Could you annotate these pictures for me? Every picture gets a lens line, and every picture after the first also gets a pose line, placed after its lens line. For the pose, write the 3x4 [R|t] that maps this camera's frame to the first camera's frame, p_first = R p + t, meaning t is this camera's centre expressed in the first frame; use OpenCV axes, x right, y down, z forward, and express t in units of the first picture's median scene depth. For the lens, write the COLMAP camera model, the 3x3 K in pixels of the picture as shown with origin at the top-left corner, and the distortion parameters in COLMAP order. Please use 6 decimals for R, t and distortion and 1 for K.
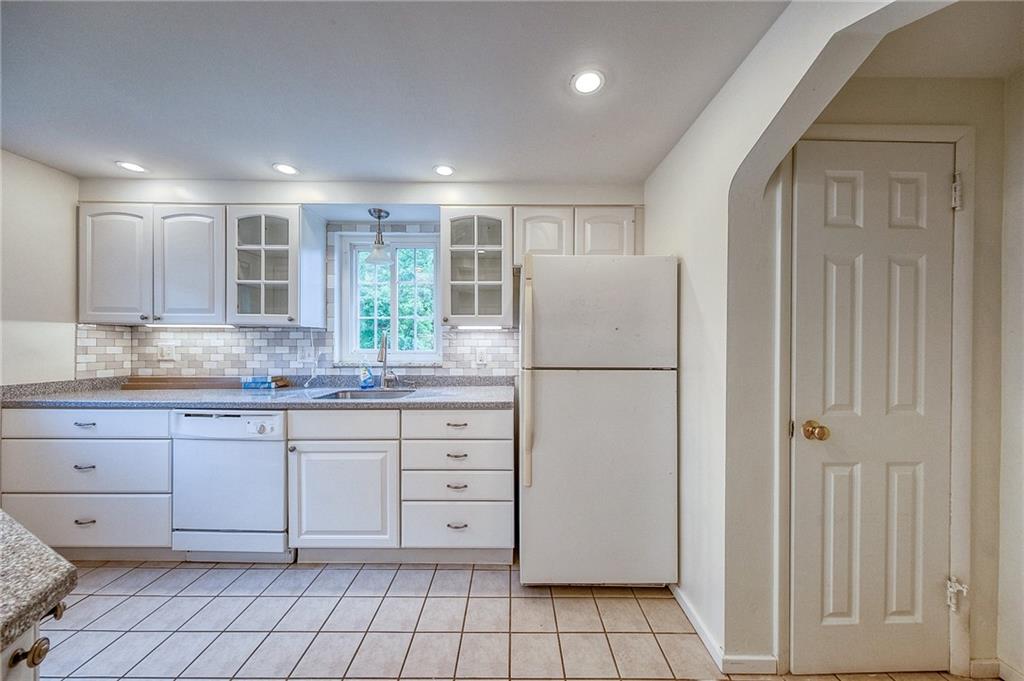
lens RADIAL K [[345.9, 0, 518.2], [0, 345.9, 343.6], [0, 0, 1]] dist [0.004568, -0.001911]
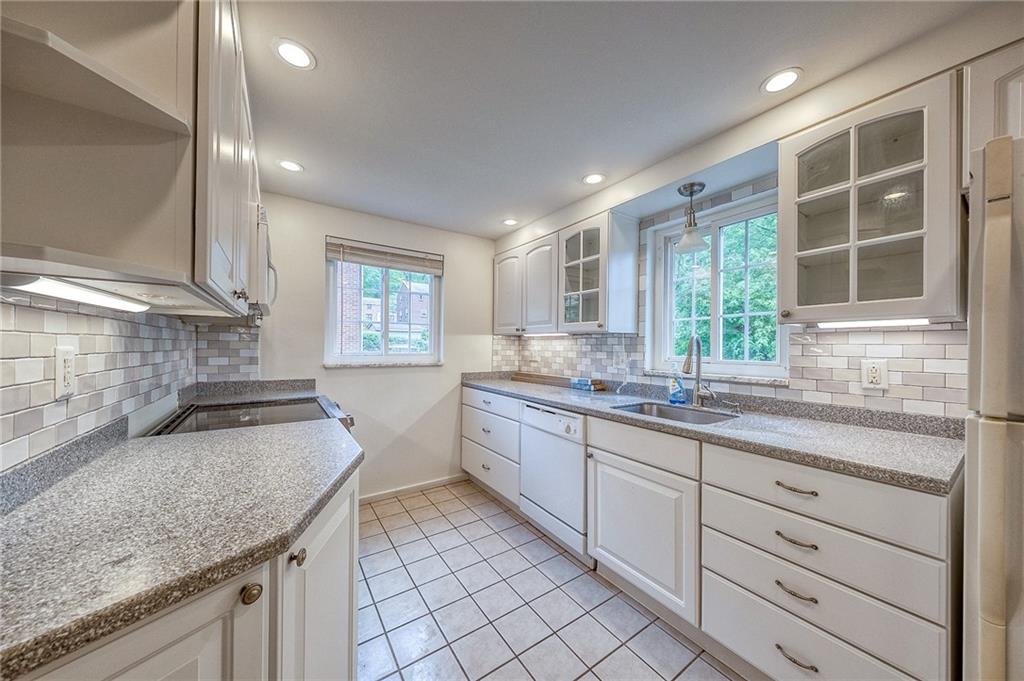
lens RADIAL K [[345.9, 0, 504.9], [0, 345.9, 345.8], [0, 0, 1]] dist [0.004568, -0.001911]
pose [[0.548003, -0.000295, -0.836476, 0.039902], [-0.005187, 0.999980, -0.003751, -0.005641], [0.836460, 0.006394, 0.547991, 0.208377]]
